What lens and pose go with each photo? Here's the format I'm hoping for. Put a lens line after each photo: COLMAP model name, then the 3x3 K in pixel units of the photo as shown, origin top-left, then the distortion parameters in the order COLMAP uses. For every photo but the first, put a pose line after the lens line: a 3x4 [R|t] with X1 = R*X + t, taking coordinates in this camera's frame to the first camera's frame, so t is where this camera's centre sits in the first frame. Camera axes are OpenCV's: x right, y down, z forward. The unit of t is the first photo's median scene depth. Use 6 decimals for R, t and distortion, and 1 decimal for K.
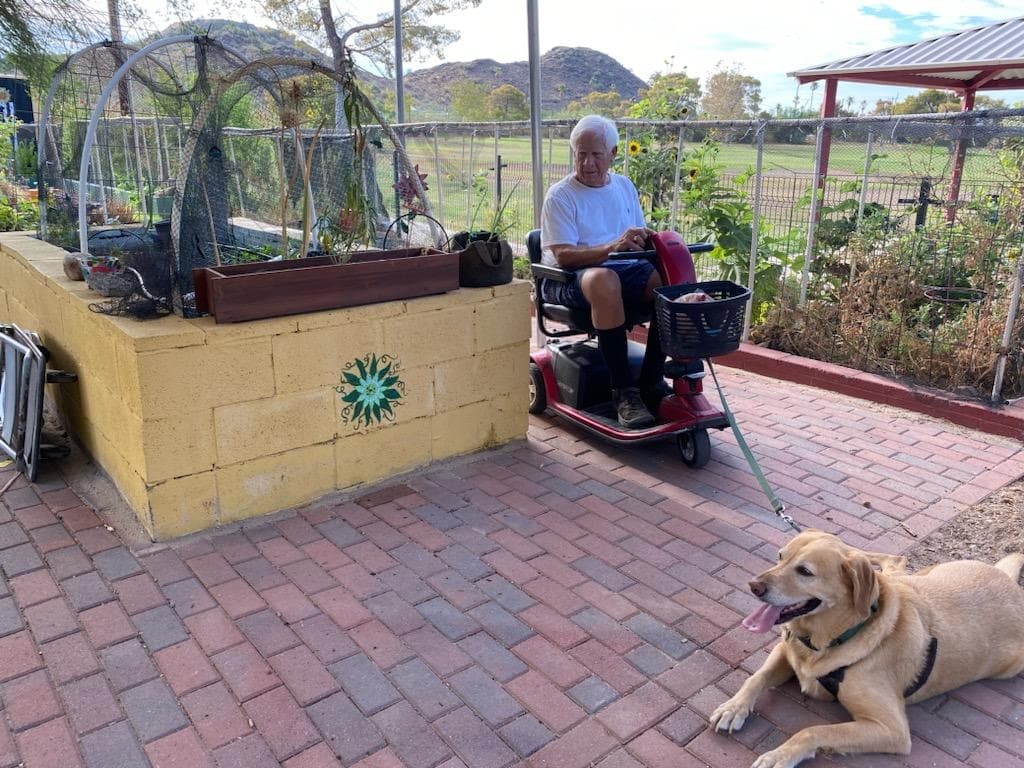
lens RADIAL K [[801.6, 0, 529.7], [0, 801.6, 362.6], [0, 0, 1]] dist [0.043487, -0.058821]
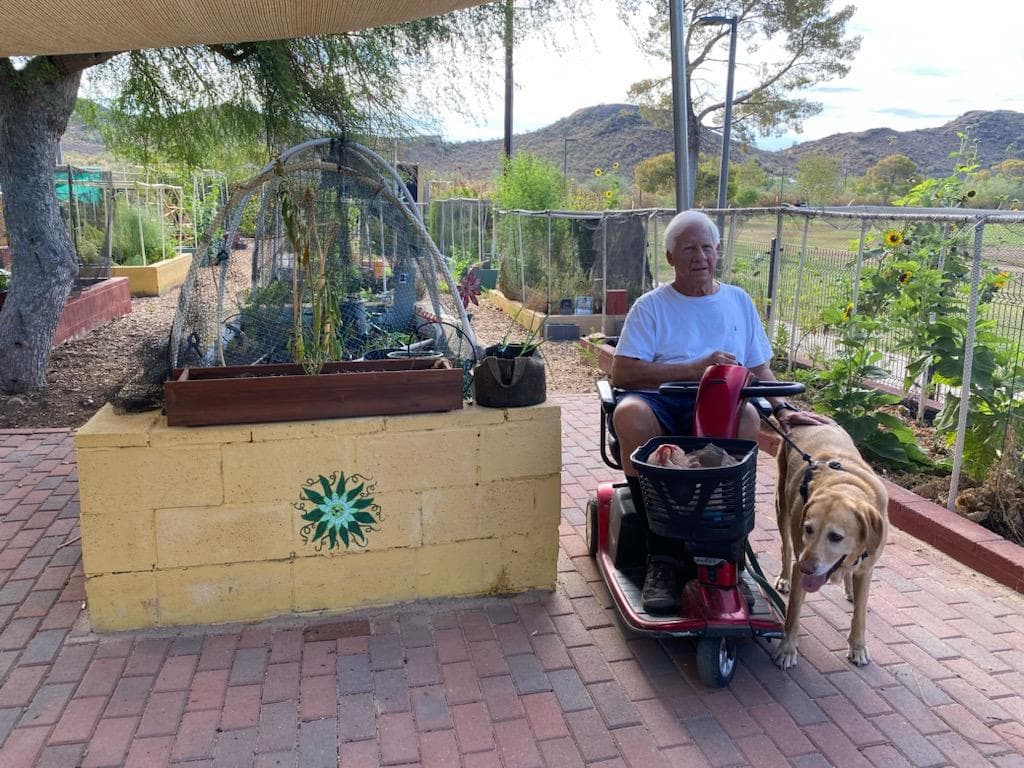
lens RADIAL K [[801.6, 0, 505.1], [0, 801.6, 351.8], [0, 0, 1]] dist [0.043487, -0.058821]
pose [[0.890246, 0.081564, -0.448117, 0.368932], [-0.124930, 0.989831, -0.068028, -0.106570], [0.438011, 0.116545, 0.891383, 0.239447]]
